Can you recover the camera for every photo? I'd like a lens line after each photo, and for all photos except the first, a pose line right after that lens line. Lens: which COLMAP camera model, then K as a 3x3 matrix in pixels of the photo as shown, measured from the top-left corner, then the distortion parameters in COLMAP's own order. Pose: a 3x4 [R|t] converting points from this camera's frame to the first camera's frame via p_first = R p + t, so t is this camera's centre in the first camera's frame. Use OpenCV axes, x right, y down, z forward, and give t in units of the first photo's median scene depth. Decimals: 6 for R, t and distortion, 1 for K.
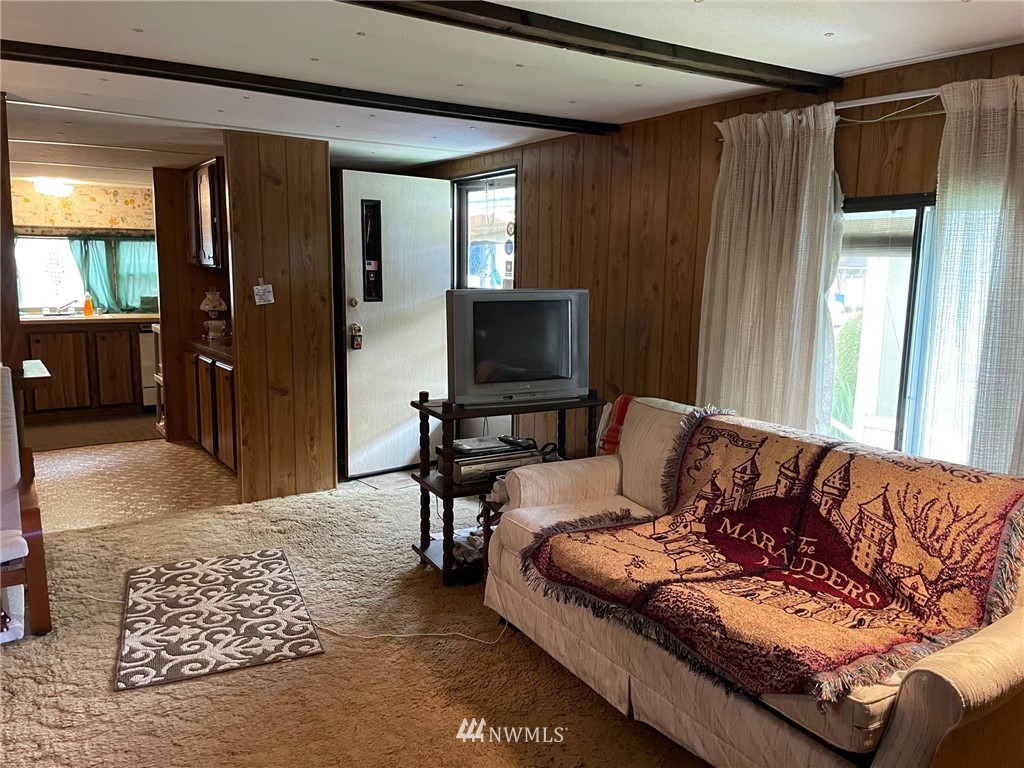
lens RADIAL K [[789.8, 0, 512.0], [0, 789.8, 384.0], [0, 0, 1]] dist [0.098854, -0.121286]
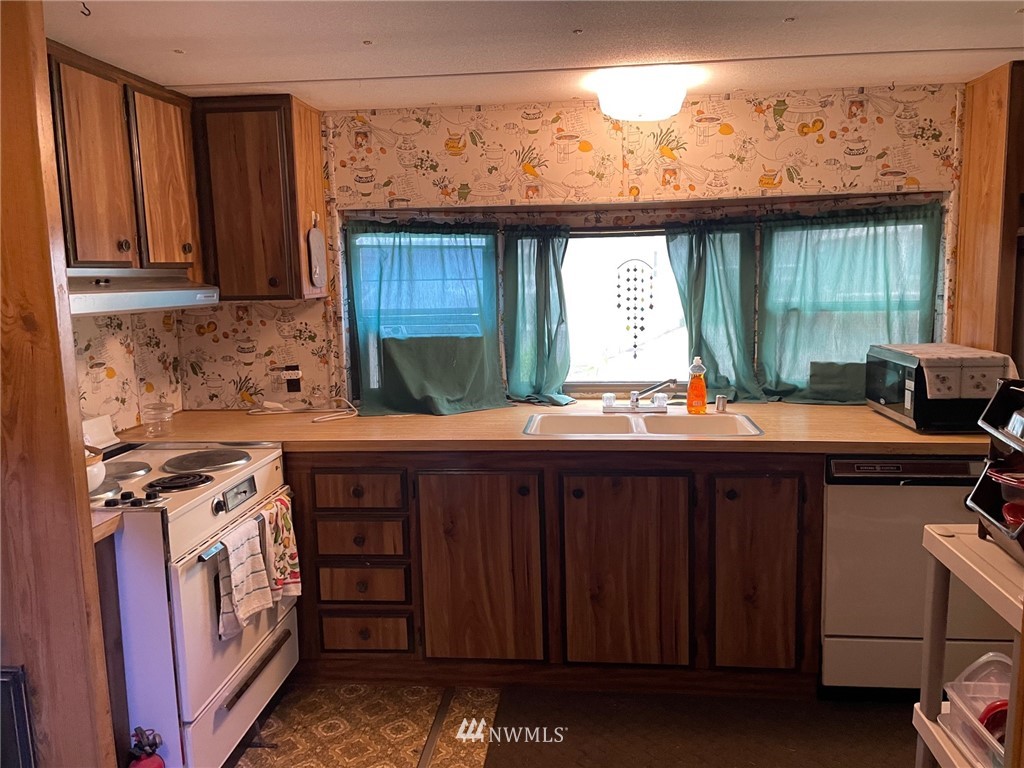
lens RADIAL K [[789.8, 0, 512.0], [0, 789.8, 384.0], [0, 0, 1]] dist [0.098854, -0.121286]
pose [[0.770382, 0.057745, -0.634962, -0.340001], [-0.057609, 0.998121, 0.020876, -0.103073], [0.634975, 0.020497, 0.772261, 0.621513]]
